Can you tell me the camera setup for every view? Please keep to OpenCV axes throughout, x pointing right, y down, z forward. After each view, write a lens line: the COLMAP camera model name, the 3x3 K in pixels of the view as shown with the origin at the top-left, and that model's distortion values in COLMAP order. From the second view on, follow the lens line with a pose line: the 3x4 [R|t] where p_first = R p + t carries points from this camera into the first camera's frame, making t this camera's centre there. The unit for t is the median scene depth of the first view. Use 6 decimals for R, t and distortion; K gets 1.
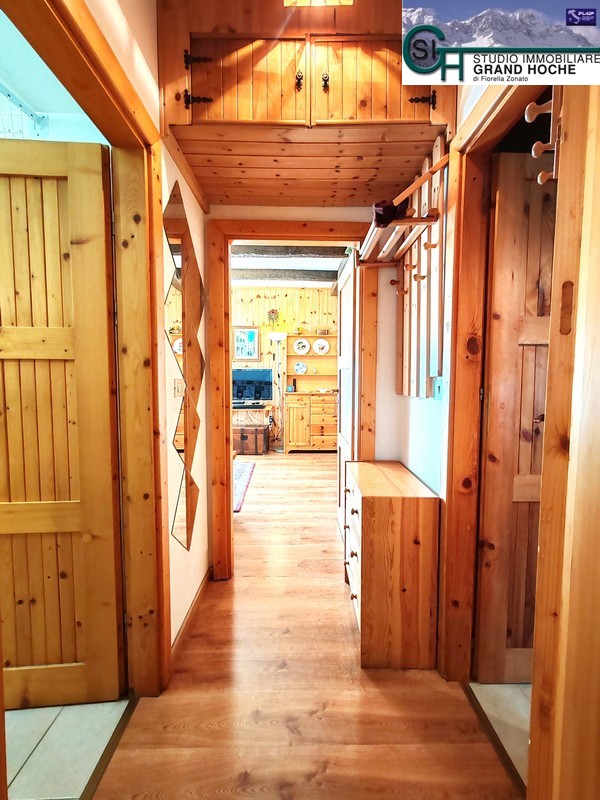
lens RADIAL K [[360.9, 0, 299.9], [0, 360.9, 395.1], [0, 0, 1]] dist [0.000421, 0.001596]
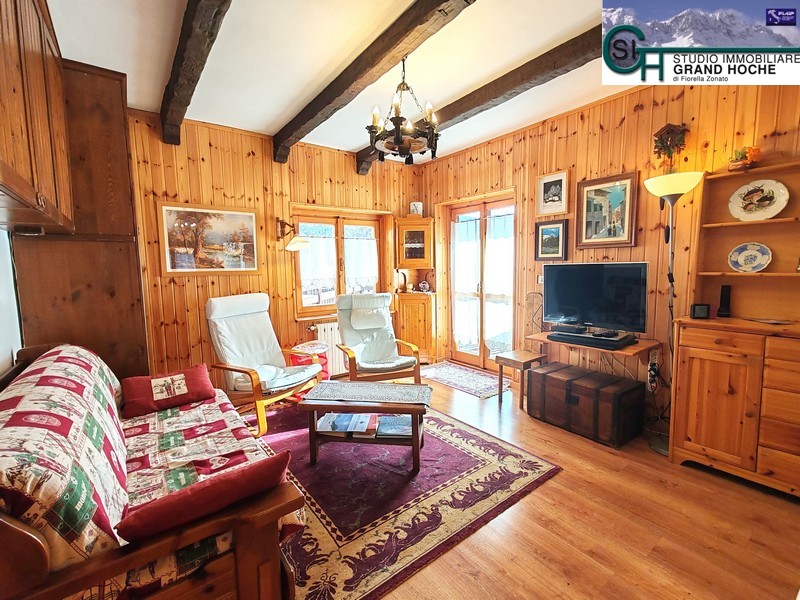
lens RADIAL K [[360.9, 0, 400.1], [0, 360.9, 299.4], [0, 0, 1]] dist [0.000421, 0.001596]
pose [[0.594345, 0.061406, -0.801862, 0.092771], [-0.033495, 0.998106, 0.051607, -0.037722], [0.803512, -0.003814, 0.595276, 0.467149]]
